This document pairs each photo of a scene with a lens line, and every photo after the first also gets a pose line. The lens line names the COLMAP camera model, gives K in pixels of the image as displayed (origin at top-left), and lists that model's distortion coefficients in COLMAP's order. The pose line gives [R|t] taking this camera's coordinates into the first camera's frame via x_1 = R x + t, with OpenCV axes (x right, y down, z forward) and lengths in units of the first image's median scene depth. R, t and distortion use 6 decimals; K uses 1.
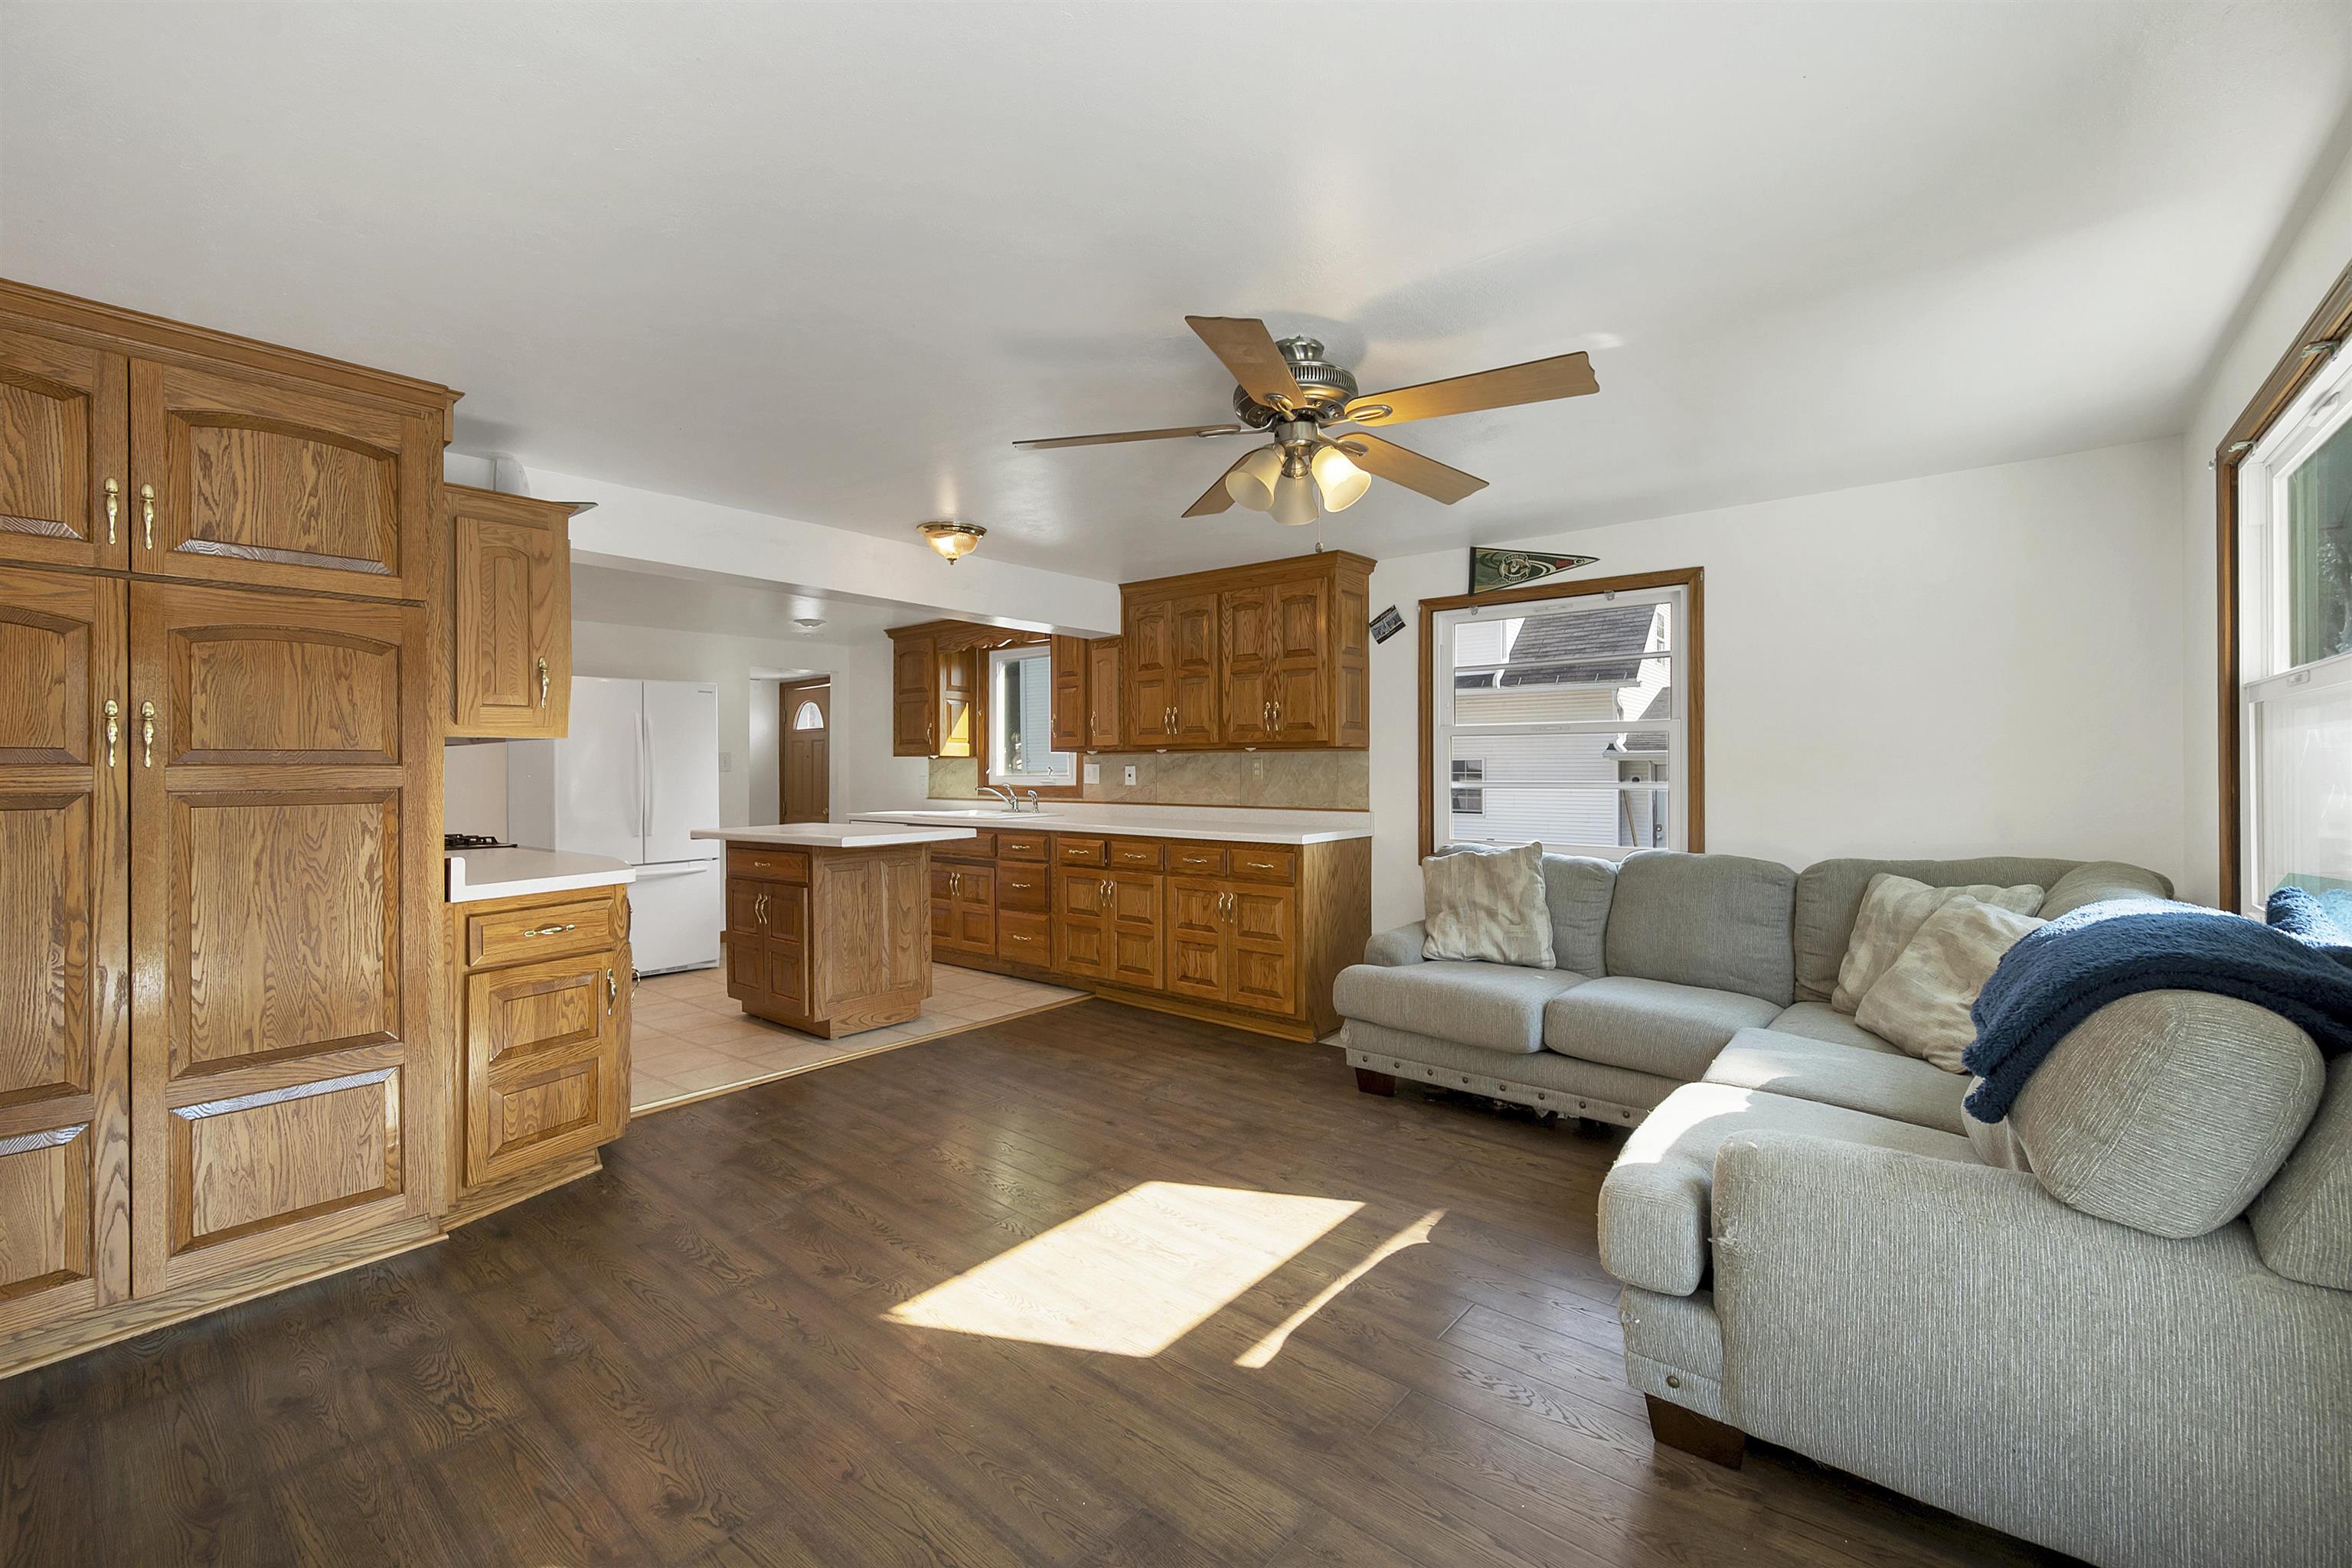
lens RADIAL K [[970.4, 0, 1182.8], [0, 970.4, 766.4], [0, 0, 1]] dist [0.000737, -0.000024]
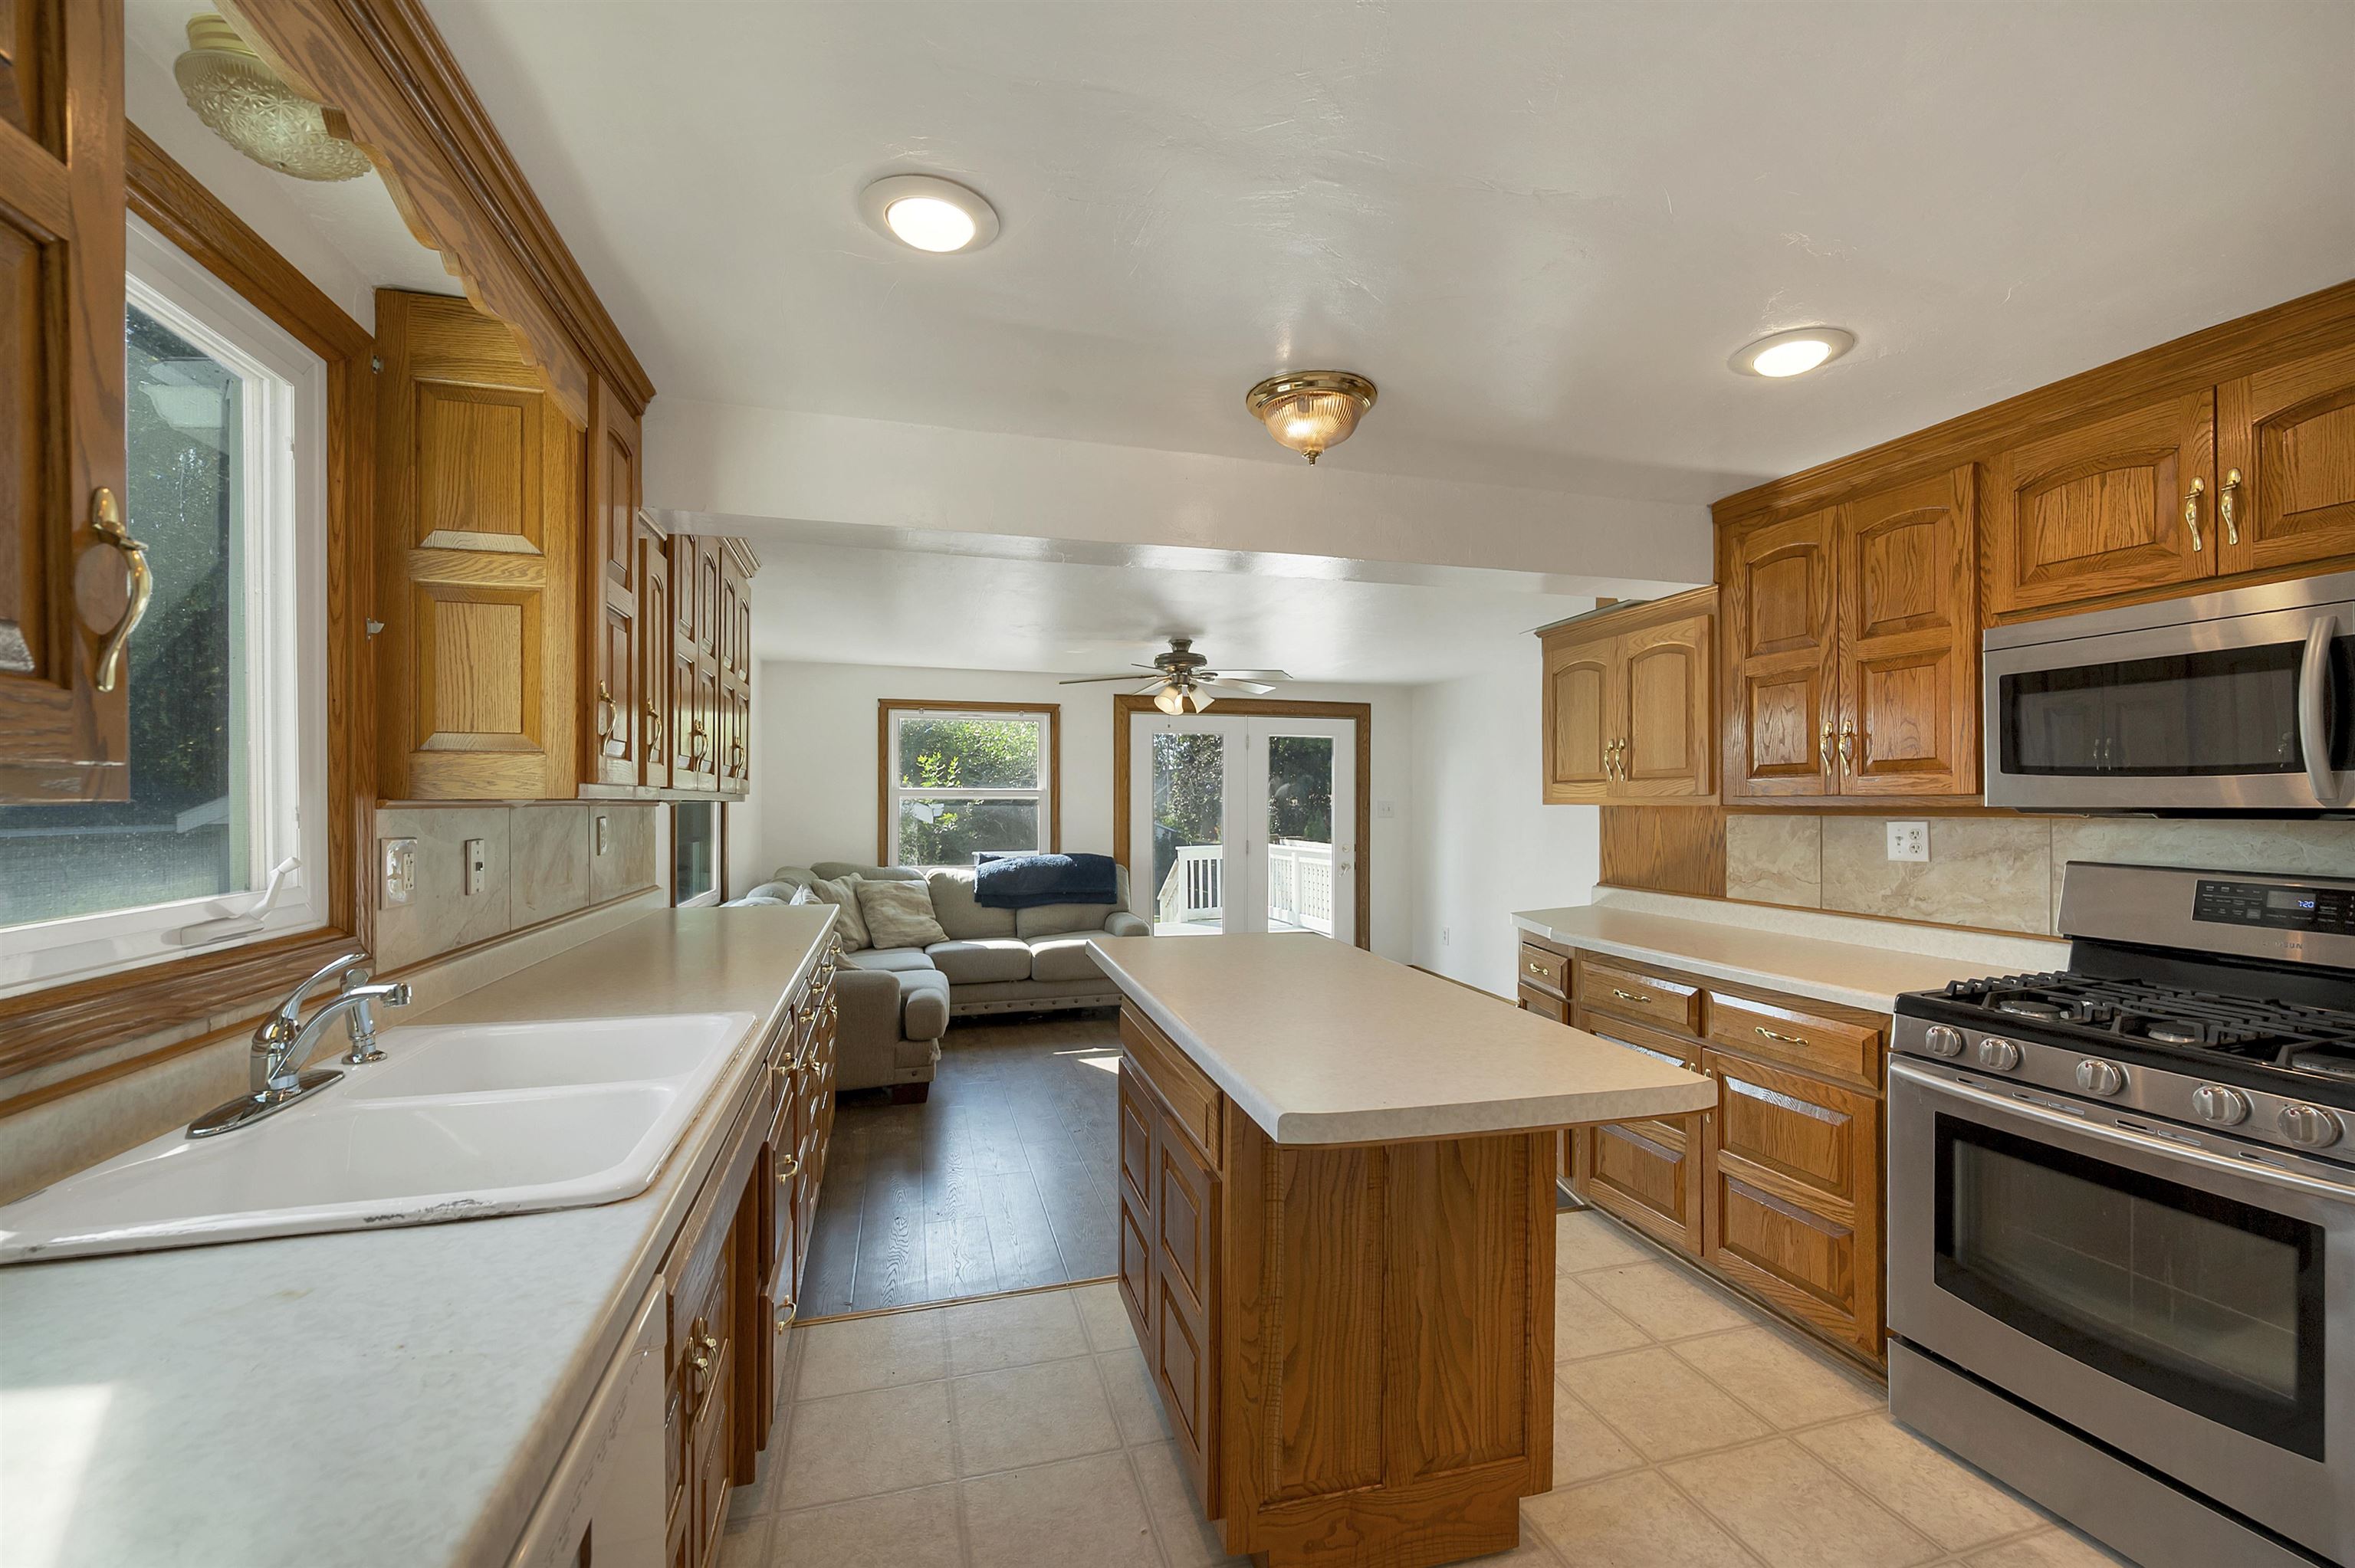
lens RADIAL K [[967.2, 0, 1184.9], [0, 967.2, 802.4], [0, 0, 1]] dist [-0.000142, -0.000047]
pose [[-0.831518, 0.003939, 0.555483, -0.578979], [0.000575, 0.999980, -0.006229, -0.014608], [-0.555497, -0.004860, -0.831504, 1.434104]]
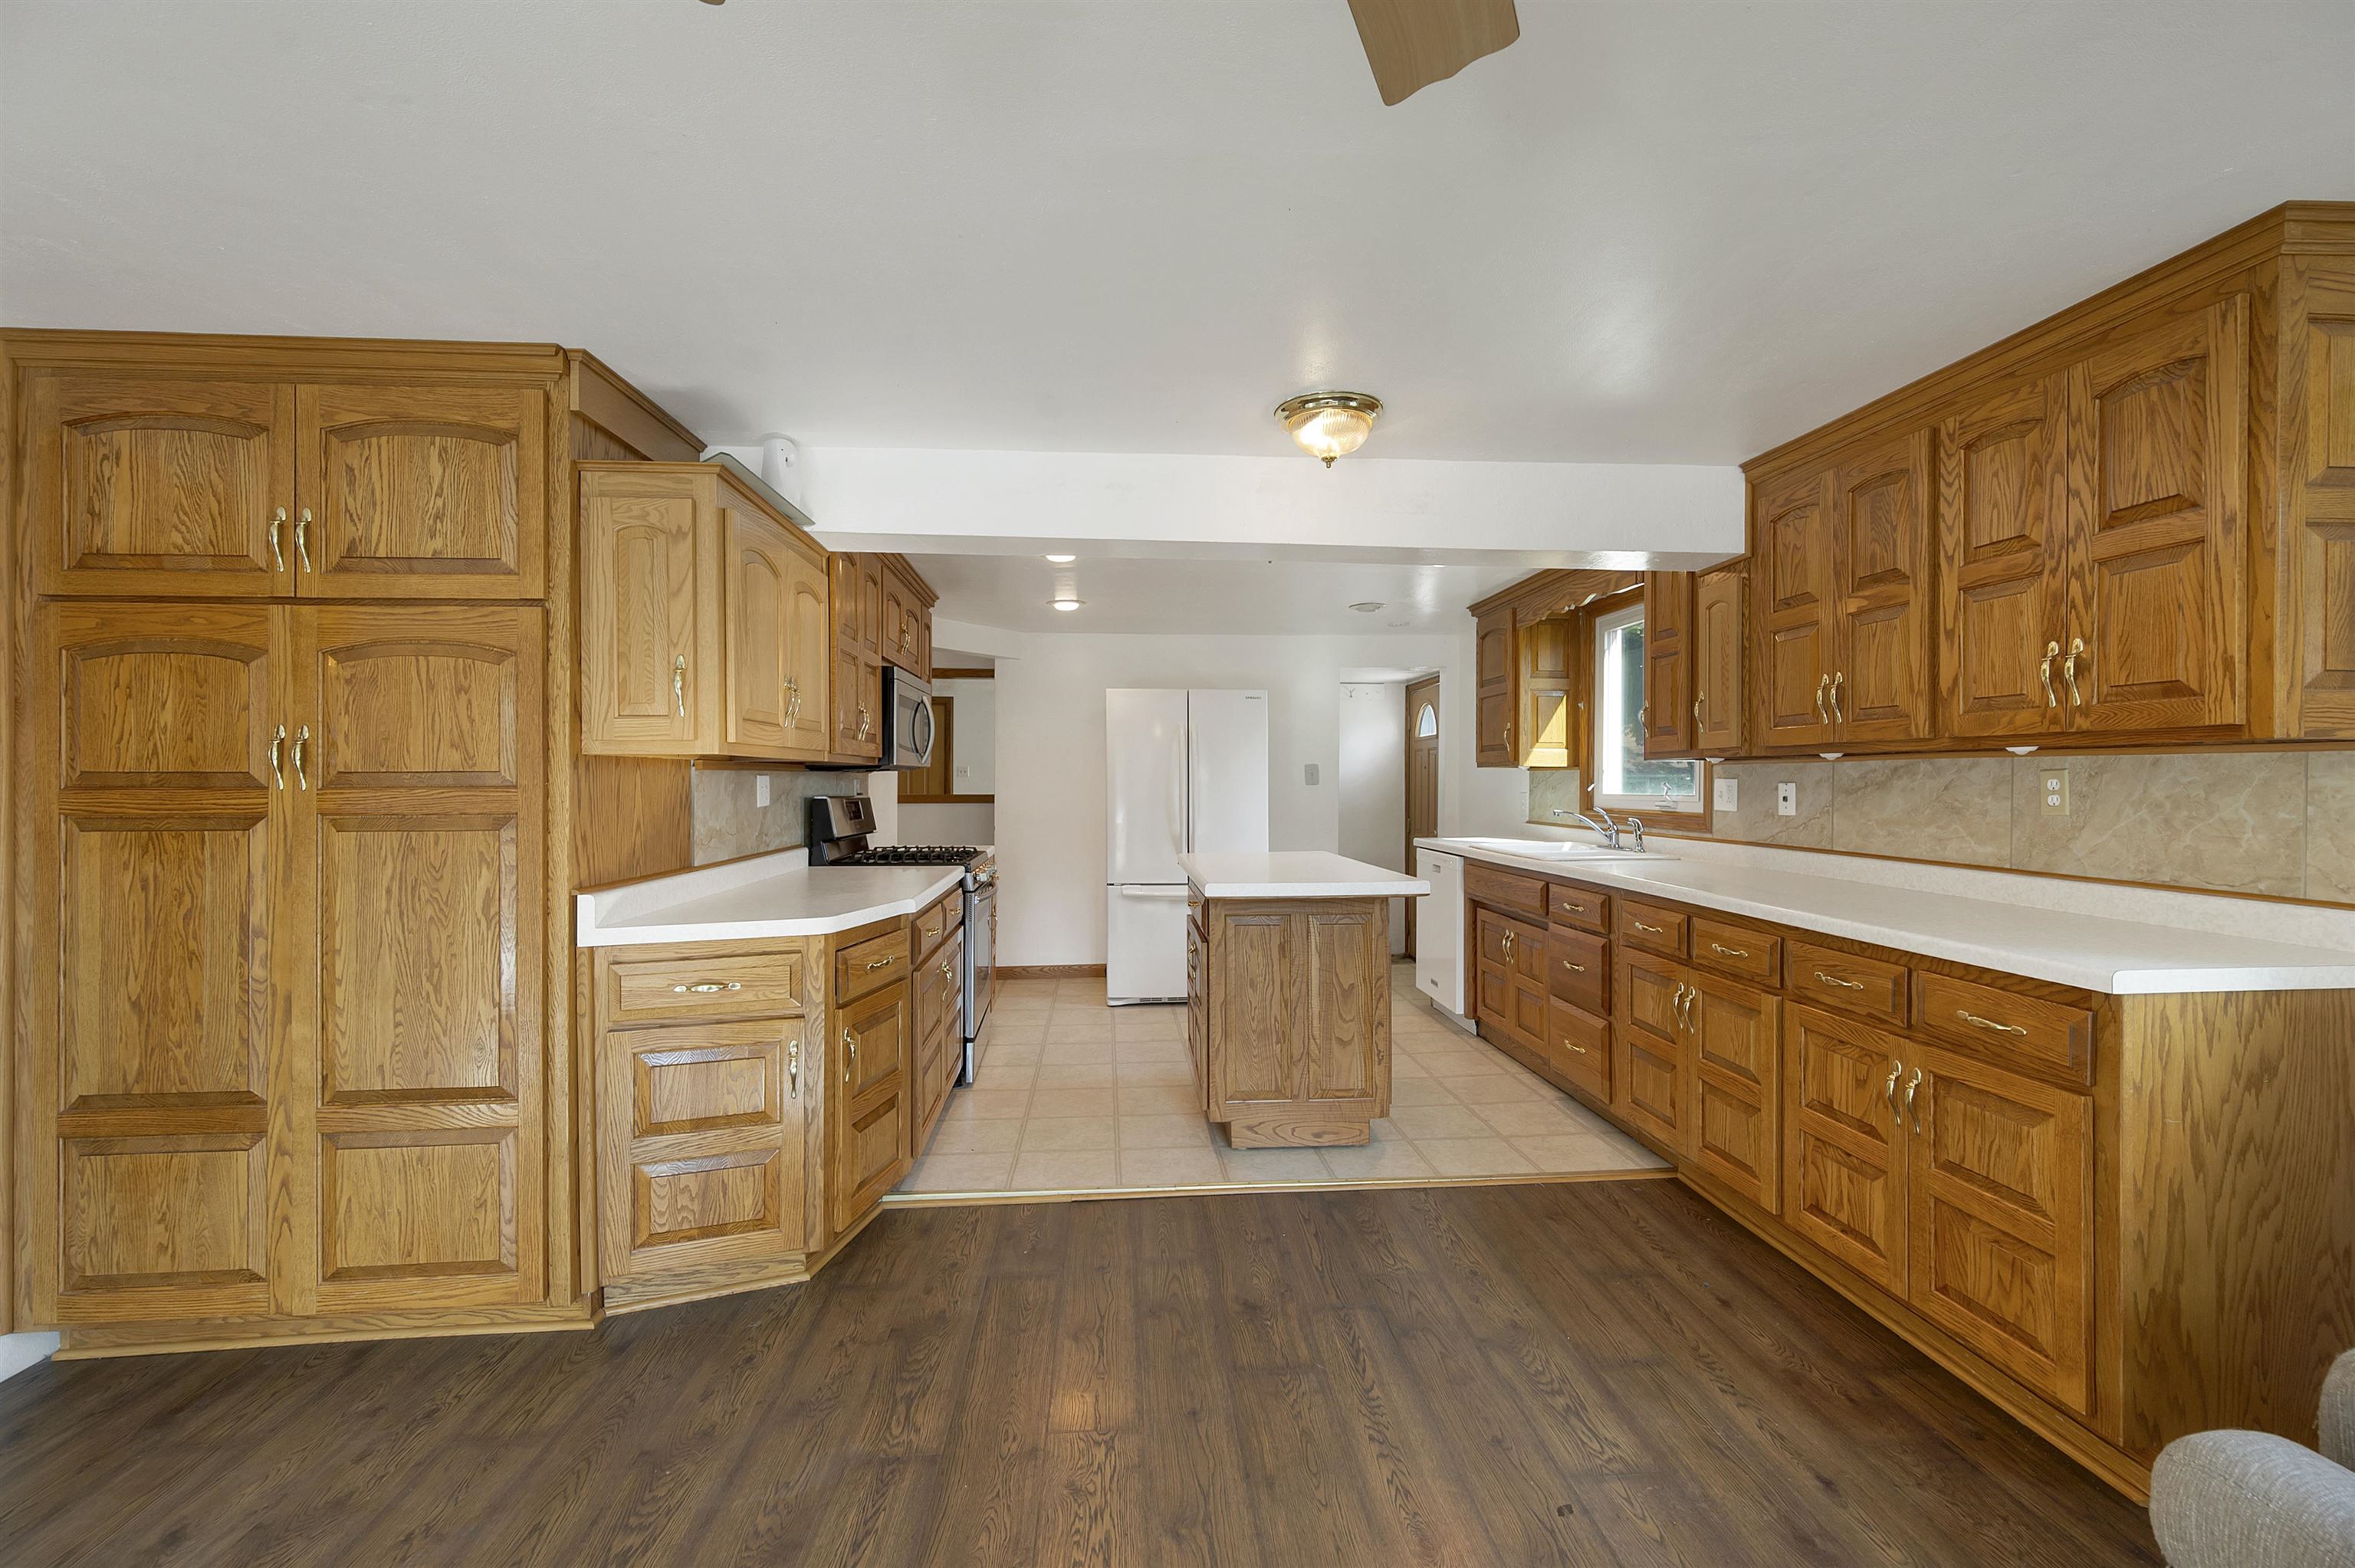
lens RADIAL K [[951.2, 0, 1184.2], [0, 951.2, 786.1], [0, 0, 1]] dist [0.000252, -0.000040]
pose [[0.700495, 0.008506, -0.713607, 0.123032], [0.000542, 0.999922, 0.012451, -0.006967], [0.713657, -0.009109, 0.700436, 0.433473]]
